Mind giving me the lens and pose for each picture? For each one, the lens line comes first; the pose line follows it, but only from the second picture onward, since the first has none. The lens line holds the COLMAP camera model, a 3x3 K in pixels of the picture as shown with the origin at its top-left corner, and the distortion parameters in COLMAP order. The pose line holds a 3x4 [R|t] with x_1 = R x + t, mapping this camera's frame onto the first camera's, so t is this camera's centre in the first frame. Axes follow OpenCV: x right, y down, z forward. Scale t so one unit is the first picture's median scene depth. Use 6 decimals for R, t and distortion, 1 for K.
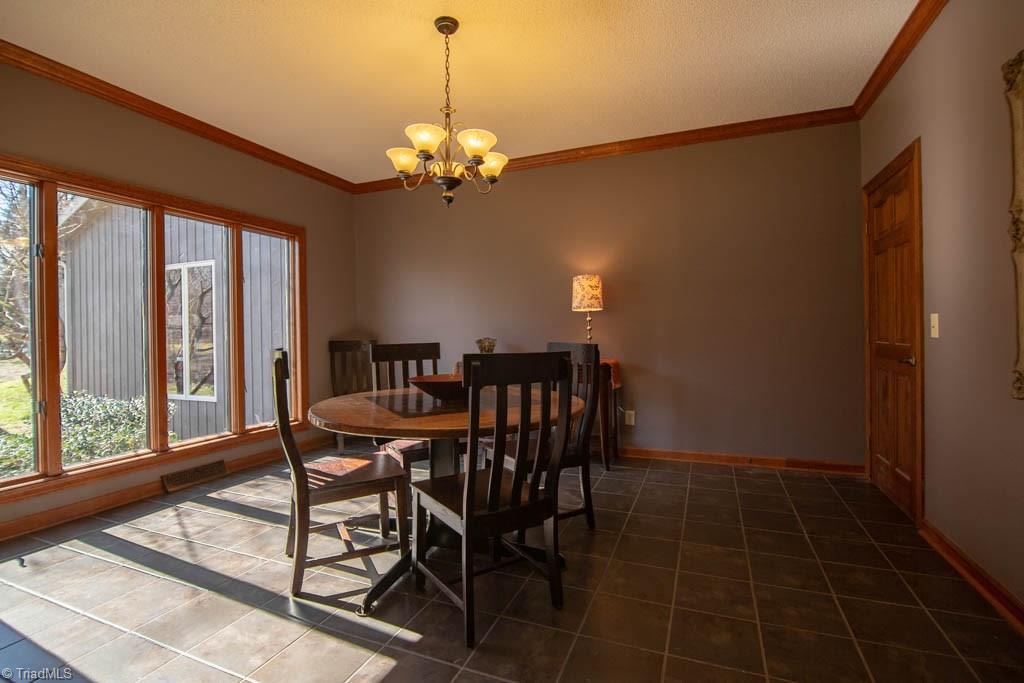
lens RADIAL K [[472.9, 0, 508.3], [0, 472.9, 339.0], [0, 0, 1]] dist [0.008214, -0.000038]
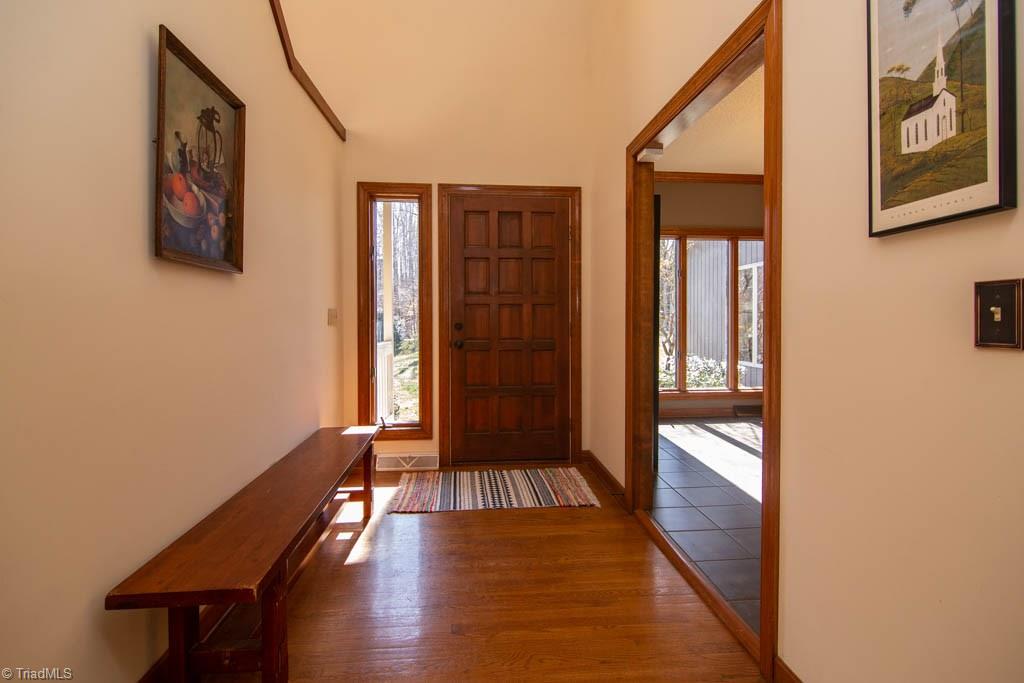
lens RADIAL K [[472.9, 0, 508.3], [0, 472.9, 339.0], [0, 0, 1]] dist [0.008214, -0.000038]
pose [[0.460835, 0.032113, -0.886904, 0.326925], [-0.001375, 0.999370, 0.035471, 0.009352], [0.887485, -0.015127, 0.460589, -0.403264]]
